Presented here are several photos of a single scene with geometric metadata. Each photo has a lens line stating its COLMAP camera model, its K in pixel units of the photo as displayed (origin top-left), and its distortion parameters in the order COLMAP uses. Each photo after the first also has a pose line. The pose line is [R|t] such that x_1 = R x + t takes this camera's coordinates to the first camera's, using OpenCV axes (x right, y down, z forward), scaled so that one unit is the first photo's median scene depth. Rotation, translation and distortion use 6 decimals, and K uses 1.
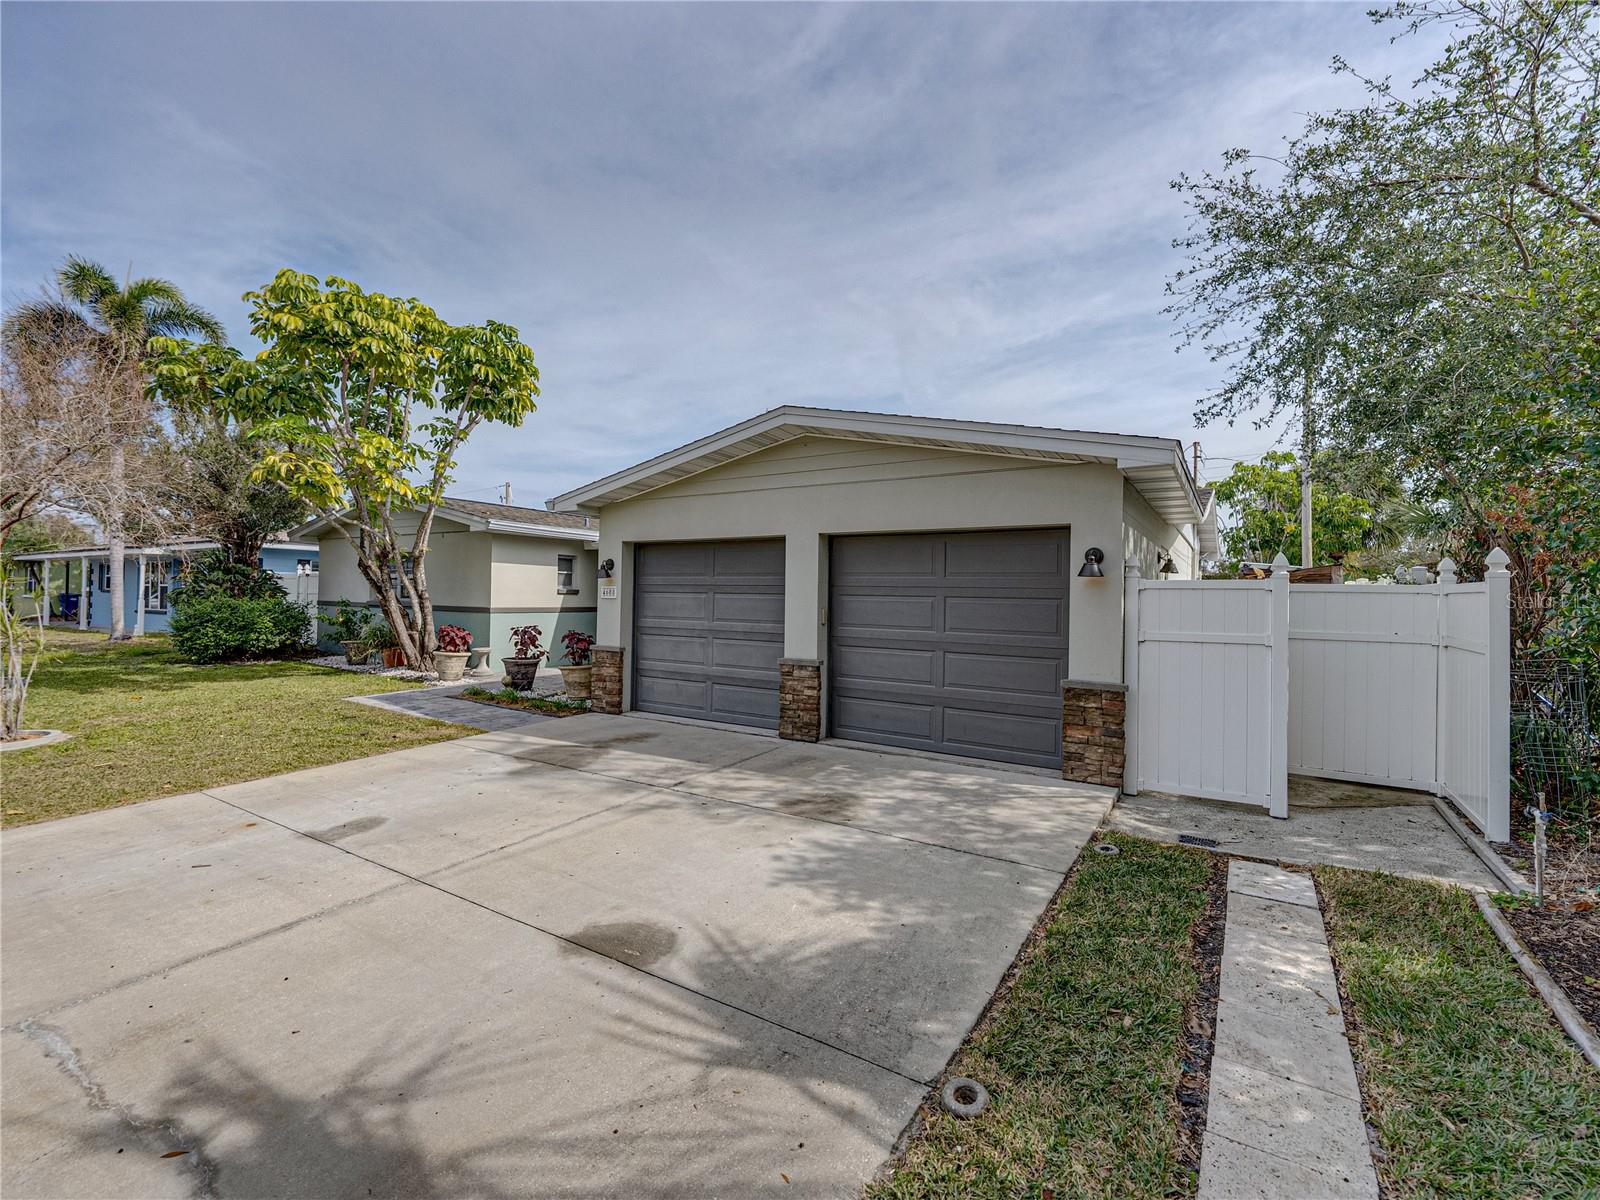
lens RADIAL K [[691.3, 0, 796.3], [0, 691.3, 591.7], [0, 0, 1]] dist [-0.005205, 0.001259]
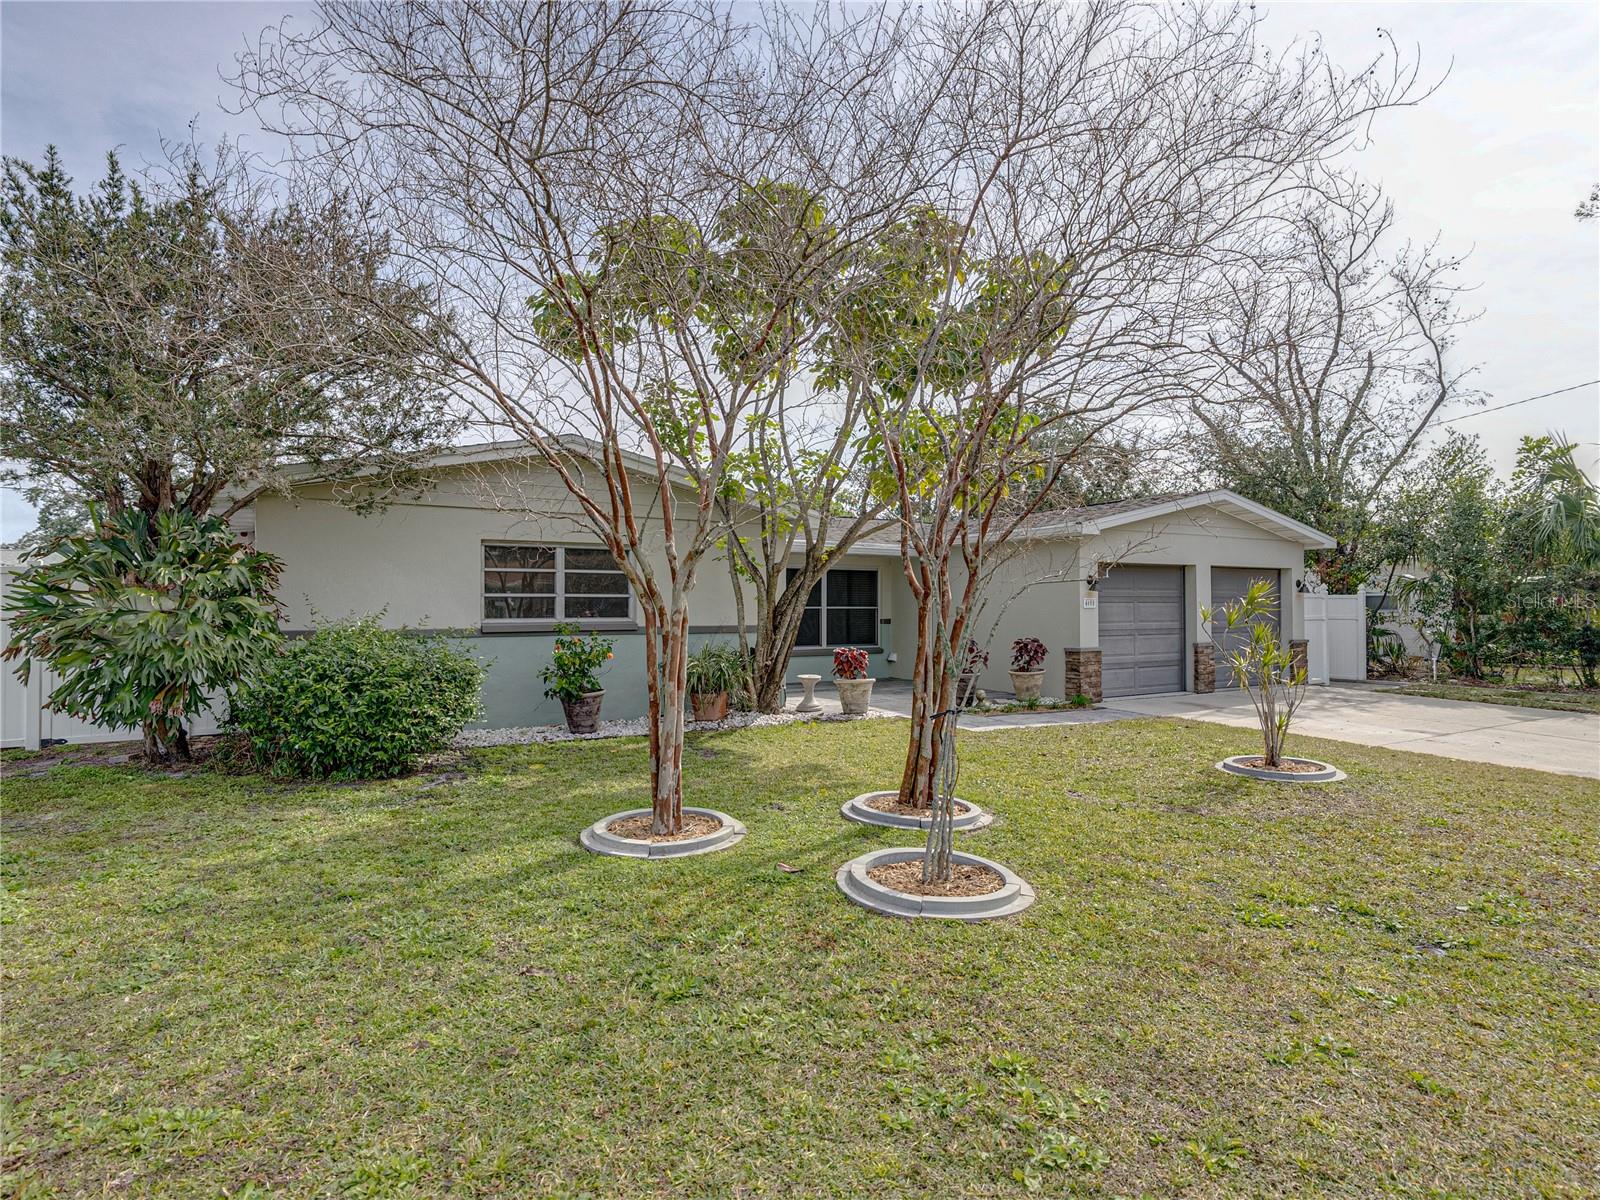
lens RADIAL K [[874.8, 0, 809.3], [0, 874.8, 596.5], [0, 0, 1]] dist [0.000233, -0.000261]
pose [[0.448806, -0.010726, 0.893565, -1.985747], [0.000555, 0.999931, 0.011724, -0.030834], [-0.893629, -0.004766, 0.448781, 0.803255]]
